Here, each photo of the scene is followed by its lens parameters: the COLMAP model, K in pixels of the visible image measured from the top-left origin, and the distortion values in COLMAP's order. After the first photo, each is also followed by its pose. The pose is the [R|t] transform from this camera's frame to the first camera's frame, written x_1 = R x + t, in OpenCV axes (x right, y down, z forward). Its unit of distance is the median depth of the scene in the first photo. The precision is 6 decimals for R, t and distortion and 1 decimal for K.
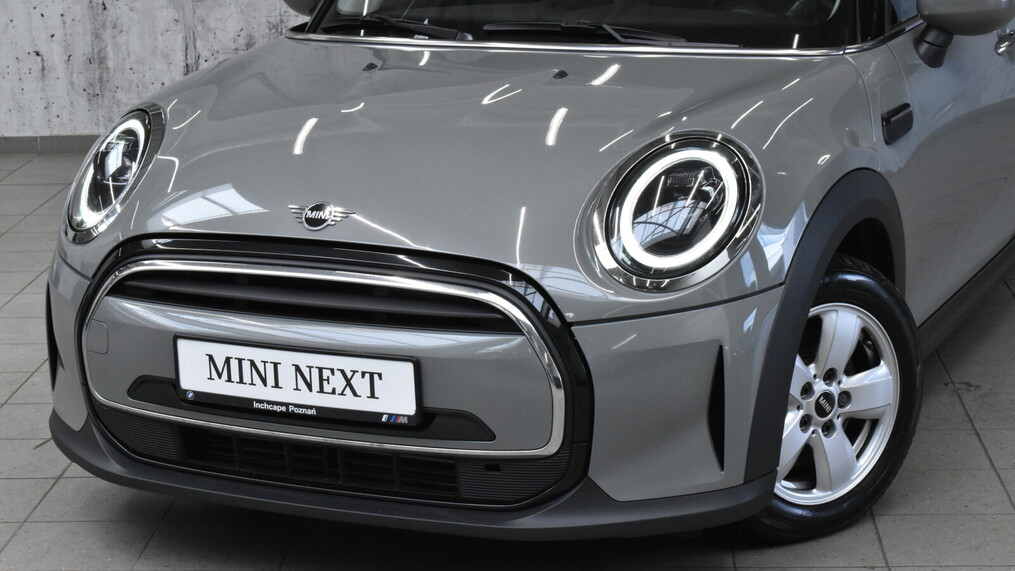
lens RADIAL K [[2221.2, 0, 507.5], [0, 2221.2, 285.5], [0, 0, 1]] dist [-0.037775, -0.068739]
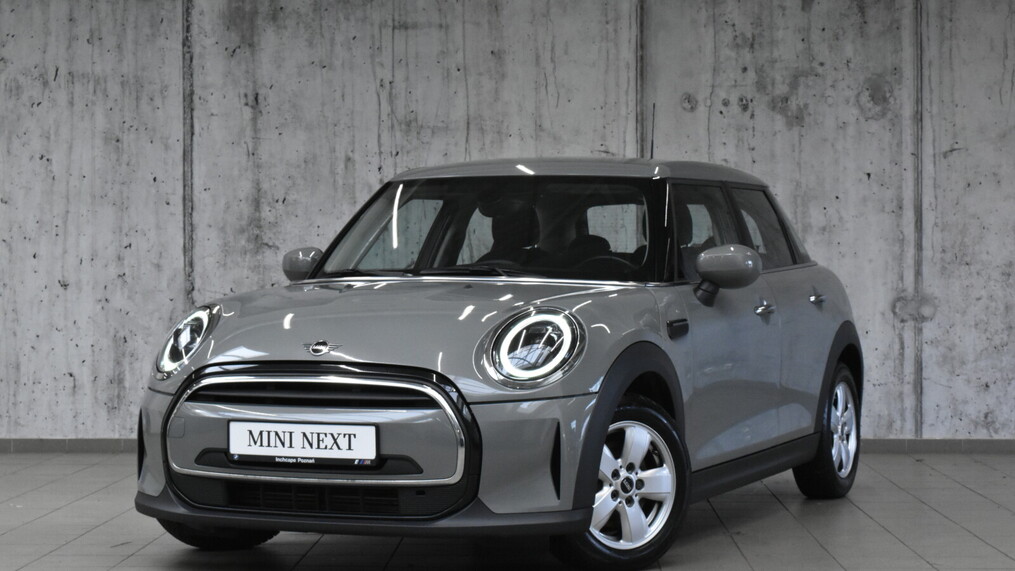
lens RADIAL K [[2221.2, 0, 507.5], [0, 2221.2, 285.5], [0, 0, 1]] dist [-0.037775, -0.068739]
pose [[0.999043, 0.028376, 0.033298, -0.001352], [-0.019998, 0.973150, -0.229304, 0.283470], [-0.038910, 0.228418, 0.972785, -0.595546]]
